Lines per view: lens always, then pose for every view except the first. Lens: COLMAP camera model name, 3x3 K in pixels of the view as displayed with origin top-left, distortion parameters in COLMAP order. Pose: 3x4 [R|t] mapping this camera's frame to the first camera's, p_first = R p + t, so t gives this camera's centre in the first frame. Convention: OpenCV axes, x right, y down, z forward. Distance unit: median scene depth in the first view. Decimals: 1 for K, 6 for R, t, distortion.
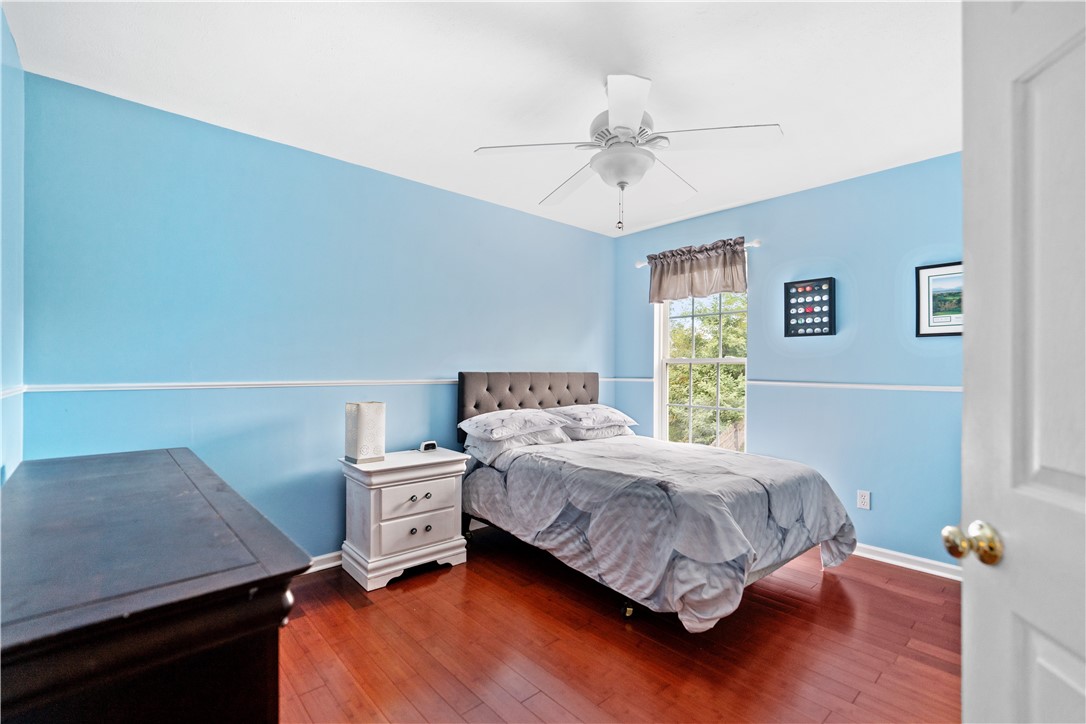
lens RADIAL K [[484.7, 0, 537.2], [0, 484.7, 364.0], [0, 0, 1]] dist [-0.006936, 0.004373]
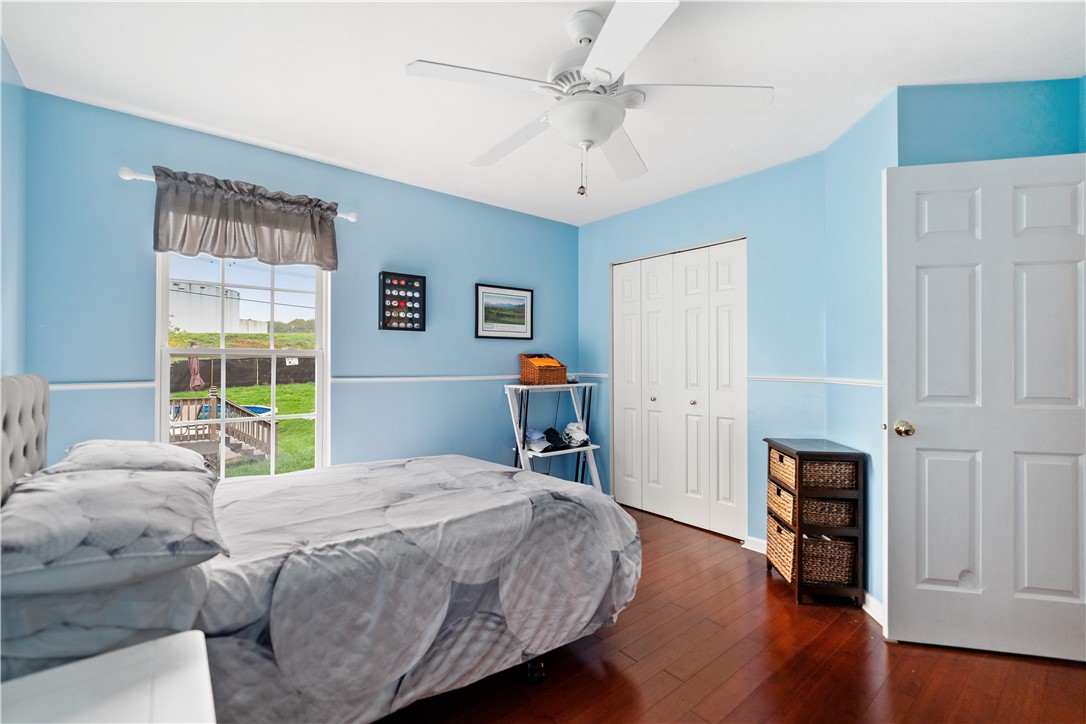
lens RADIAL K [[484.7, 0, 543.4], [0, 484.7, 359.1], [0, 0, 1]] dist [-0.006936, 0.004373]
pose [[0.026050, 0.001803, 0.999659, -0.434279], [-0.006736, 0.999976, -0.001628, 0.000683], [-0.999638, -0.006691, 0.026062, 0.701290]]
